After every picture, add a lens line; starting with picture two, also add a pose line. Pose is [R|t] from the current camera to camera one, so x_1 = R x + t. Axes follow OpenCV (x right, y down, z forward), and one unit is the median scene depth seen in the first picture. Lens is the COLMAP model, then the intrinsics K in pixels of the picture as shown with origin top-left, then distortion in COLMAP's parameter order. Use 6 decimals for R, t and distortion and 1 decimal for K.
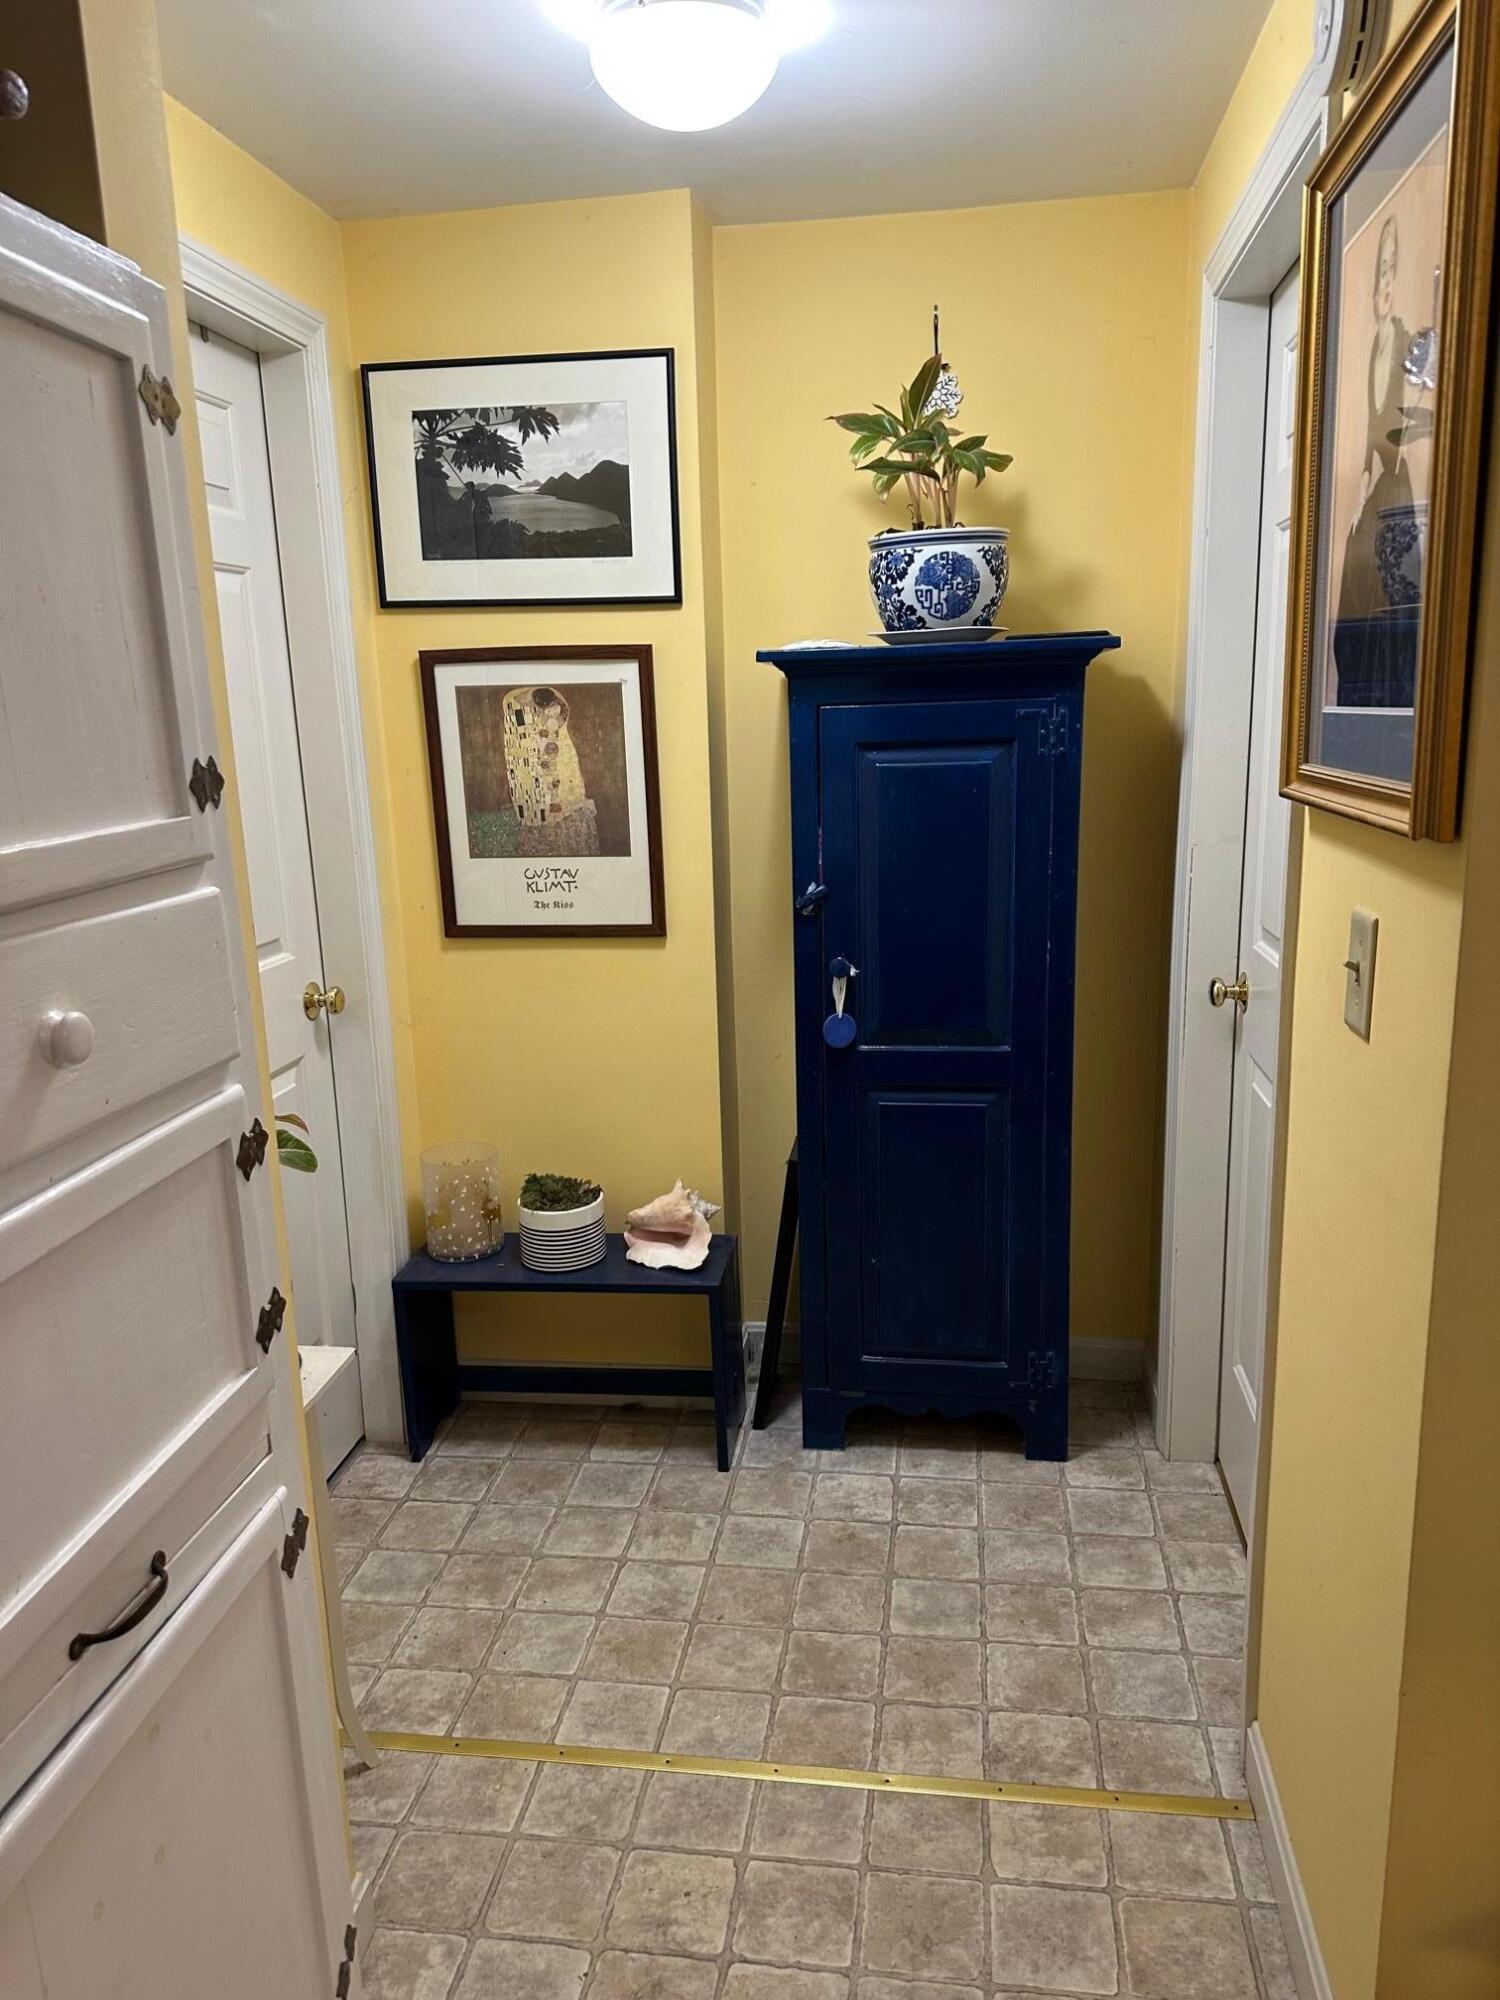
lens RADIAL K [[1415.9, 0, 748.9], [0, 1415.9, 1003.5], [0, 0, 1]] dist [0.006284, -0.000955]
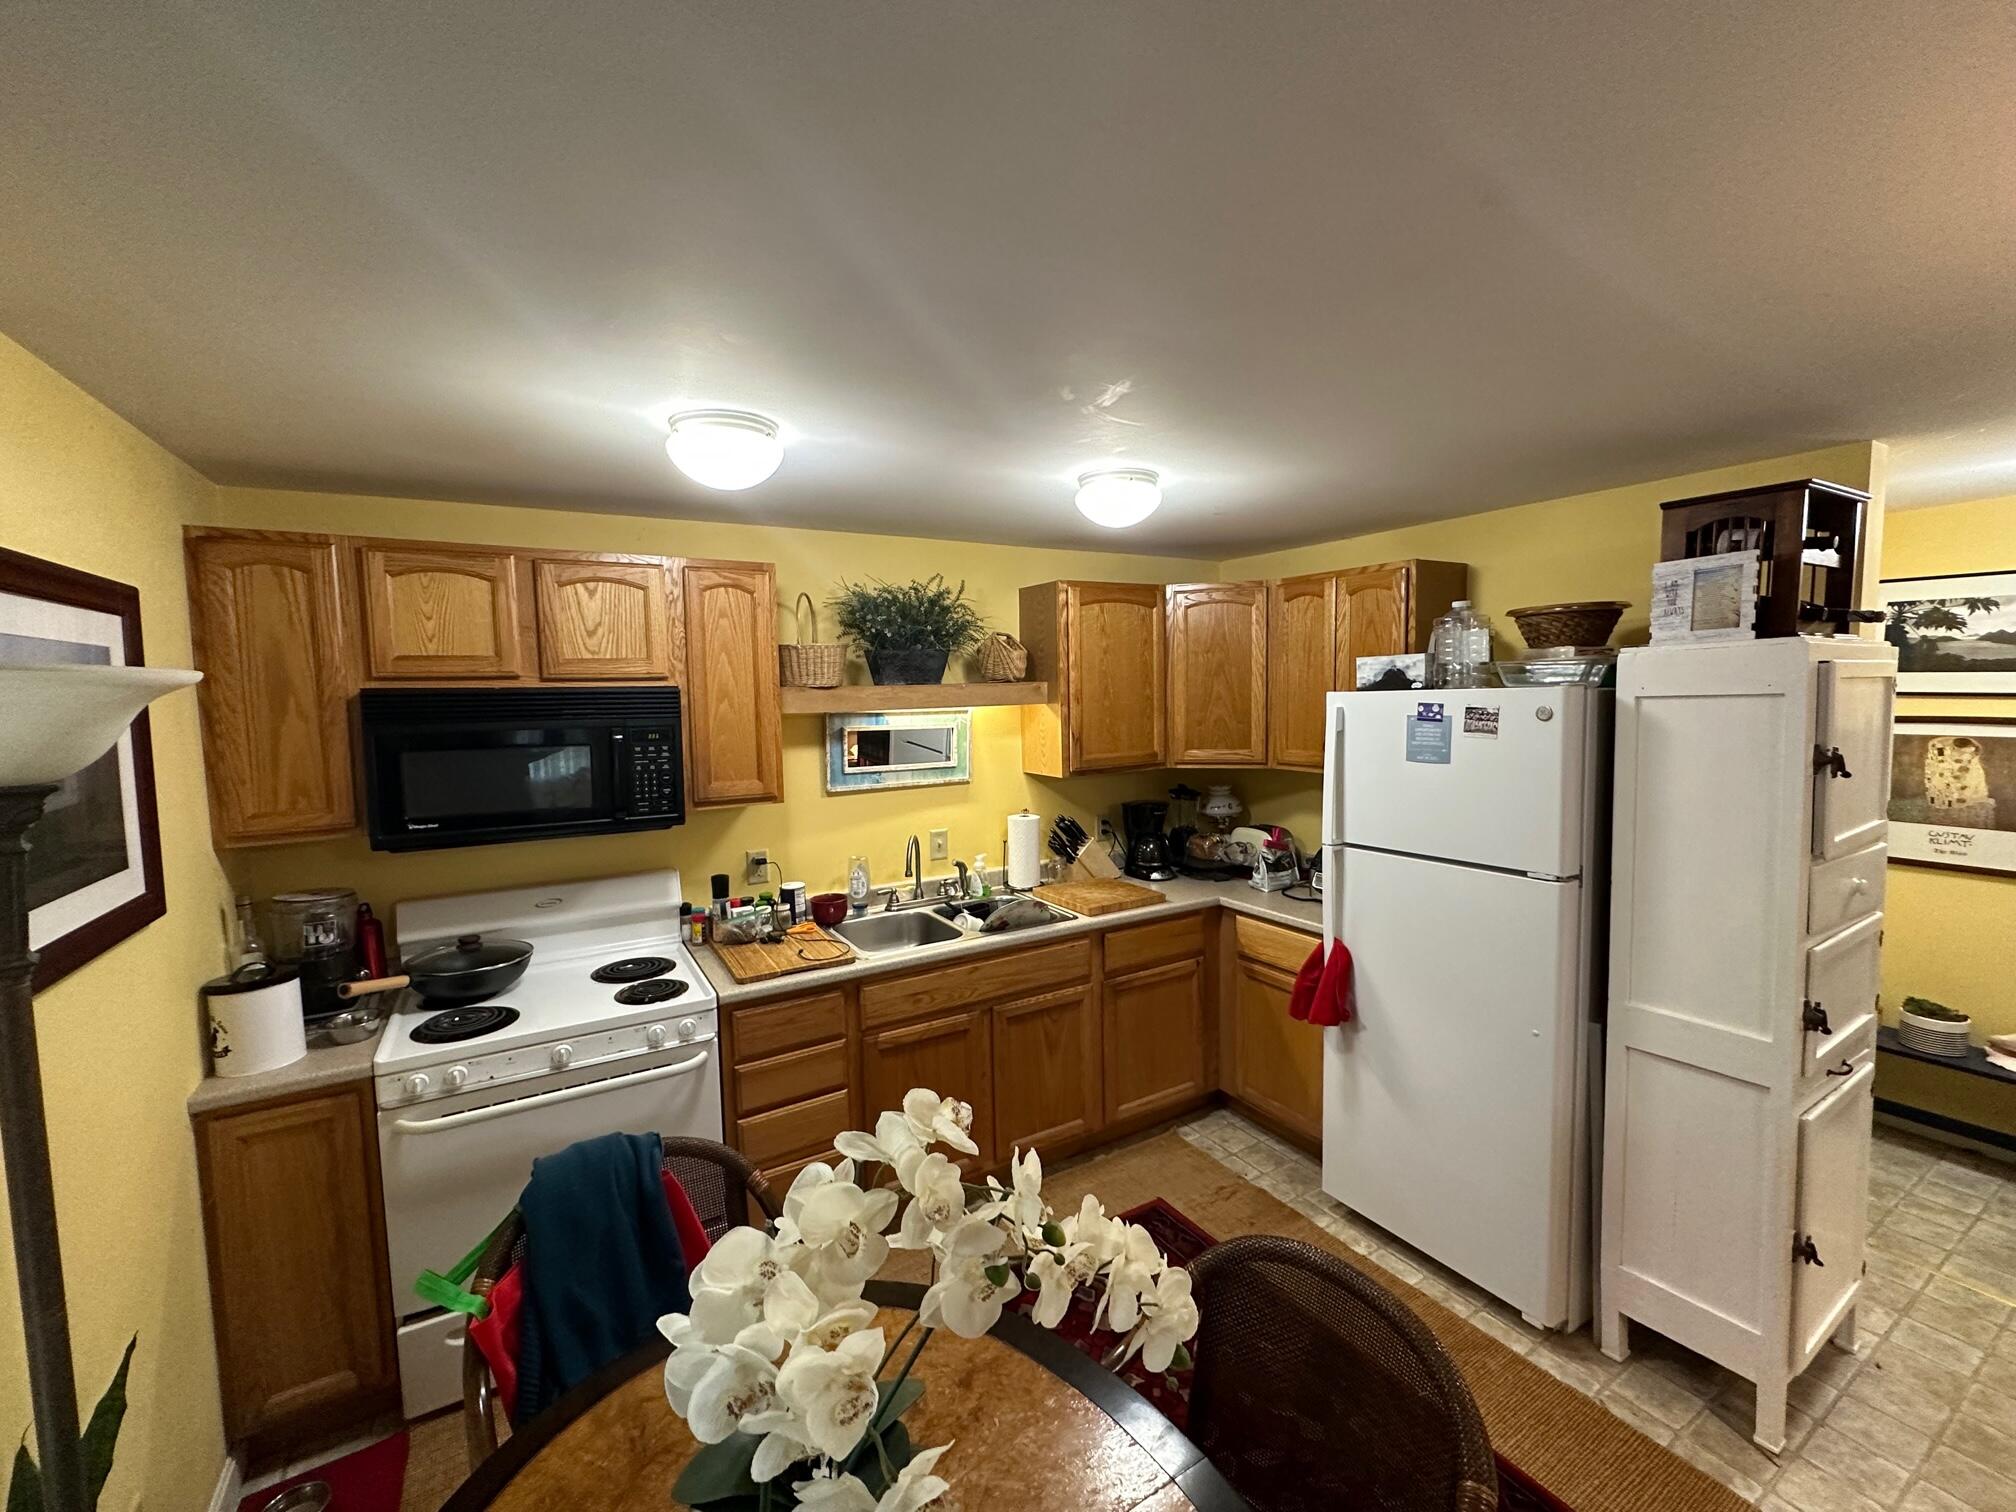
lens RADIAL K [[824.9, 0, 1005.4], [0, 824.9, 758.7], [0, 0, 1]] dist [-0.004351, -0.000775]
pose [[0.621916, 0.076940, -0.779295, -0.086422], [-0.156511, 0.987295, -0.027428, 0.031964], [0.767284, 0.139026, 0.626057, -0.638754]]
